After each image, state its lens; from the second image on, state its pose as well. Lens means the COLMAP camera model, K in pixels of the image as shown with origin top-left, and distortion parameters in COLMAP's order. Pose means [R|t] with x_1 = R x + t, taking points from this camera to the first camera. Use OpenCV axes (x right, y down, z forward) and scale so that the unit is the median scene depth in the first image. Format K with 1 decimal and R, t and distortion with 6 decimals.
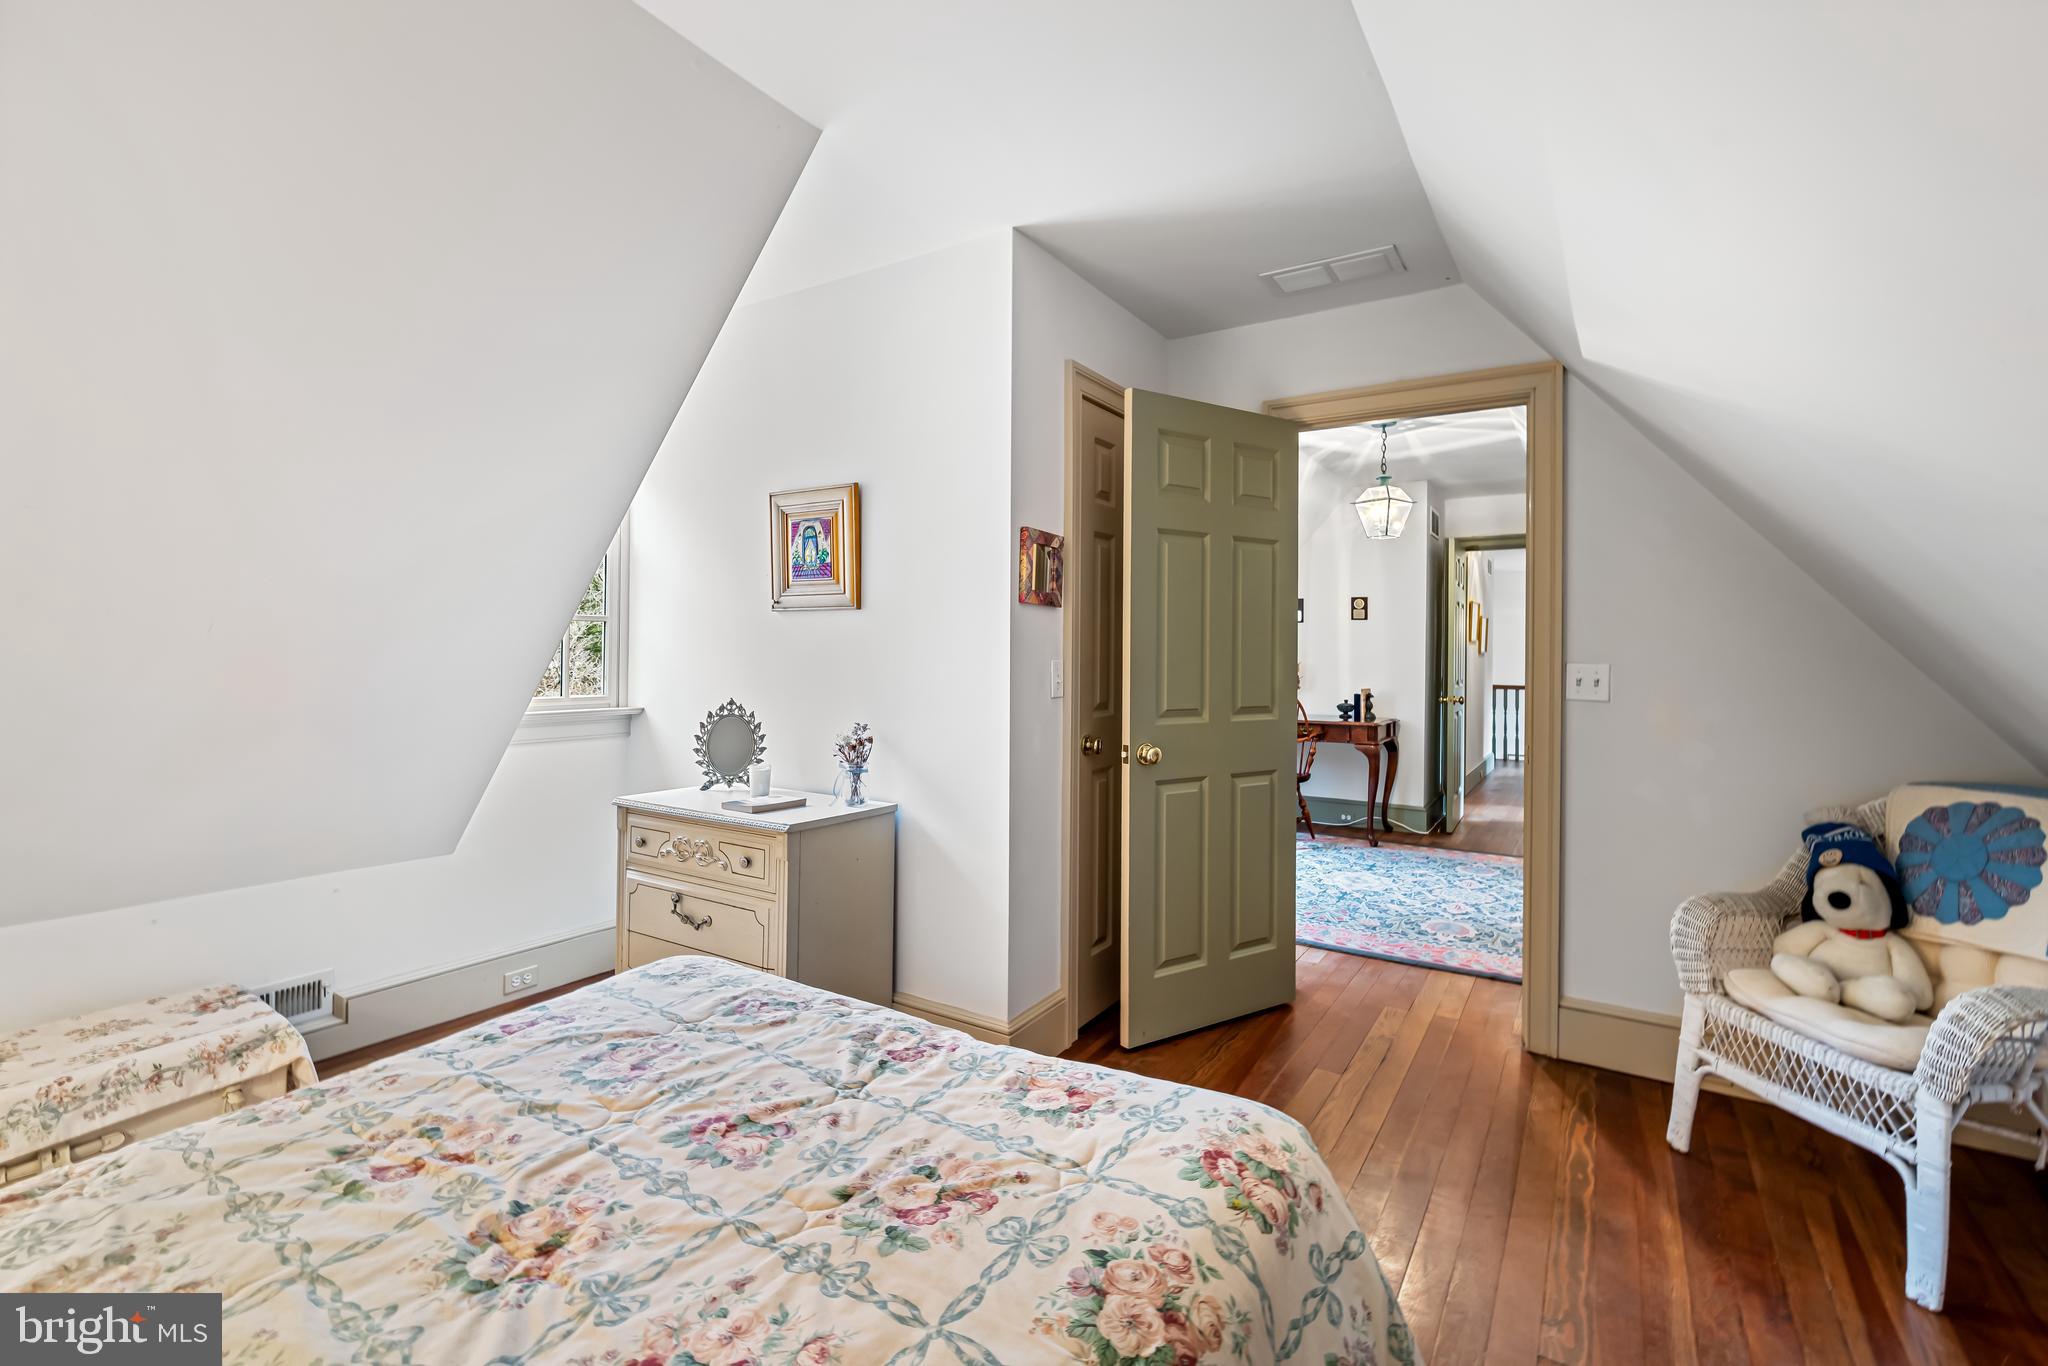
lens RADIAL K [[906.8, 0, 1031.3], [0, 906.8, 661.4], [0, 0, 1]] dist [-0.001161, 0.001416]
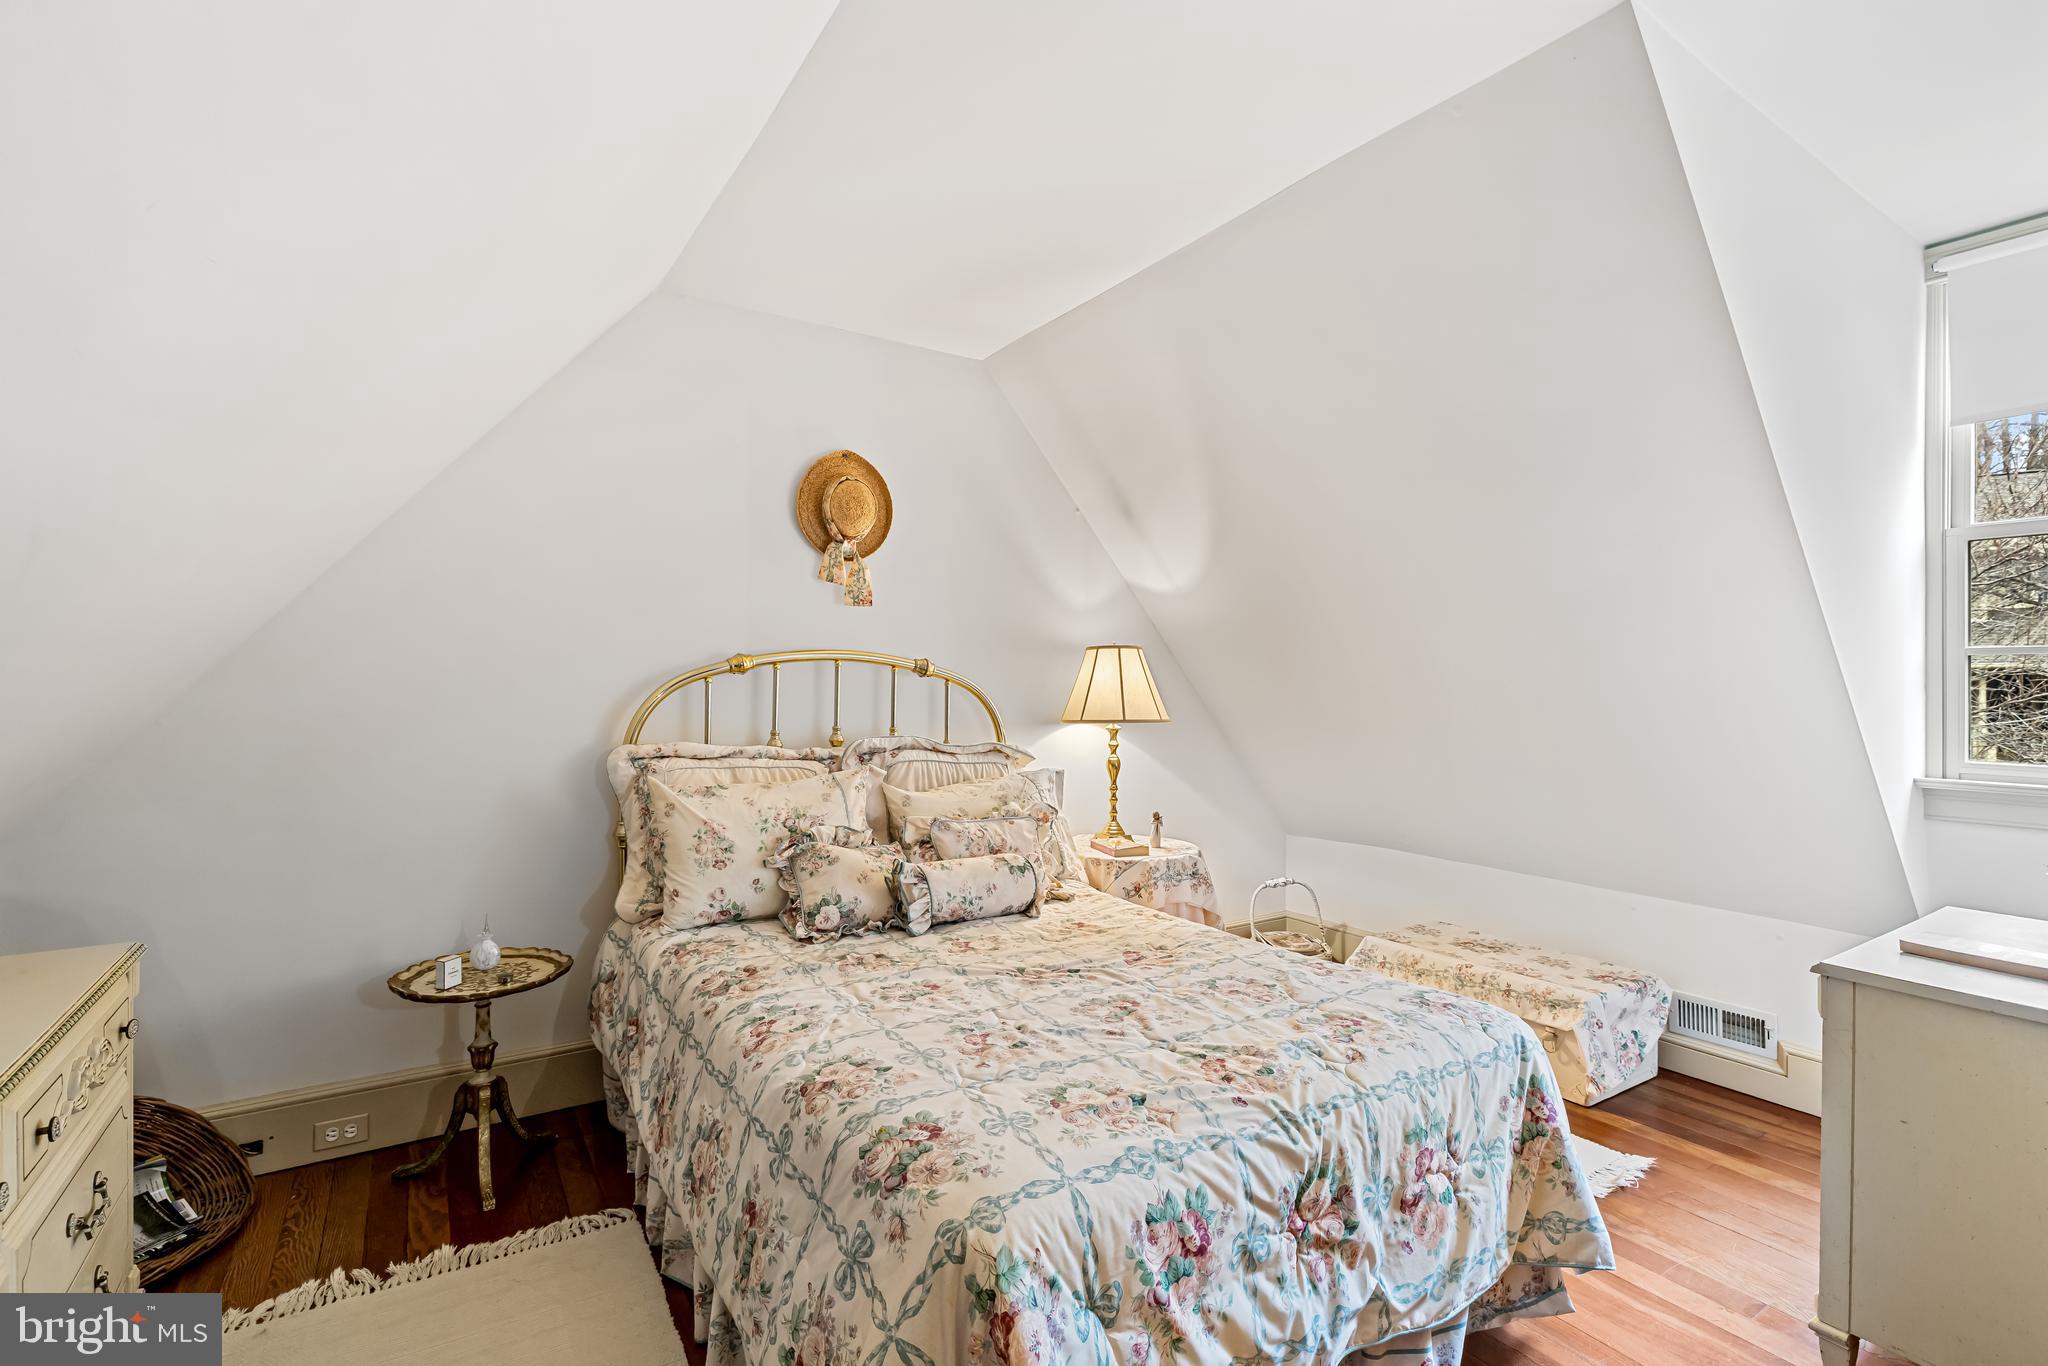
lens RADIAL K [[906.8, 0, 1020.2], [0, 906.8, 685.7], [0, 0, 1]] dist [-0.001161, 0.001416]
pose [[-0.408020, -0.015158, -0.912847, 1.127401], [-0.017818, 0.999804, -0.008637, -0.005959], [0.912799, 0.012740, -0.408210, 1.455602]]
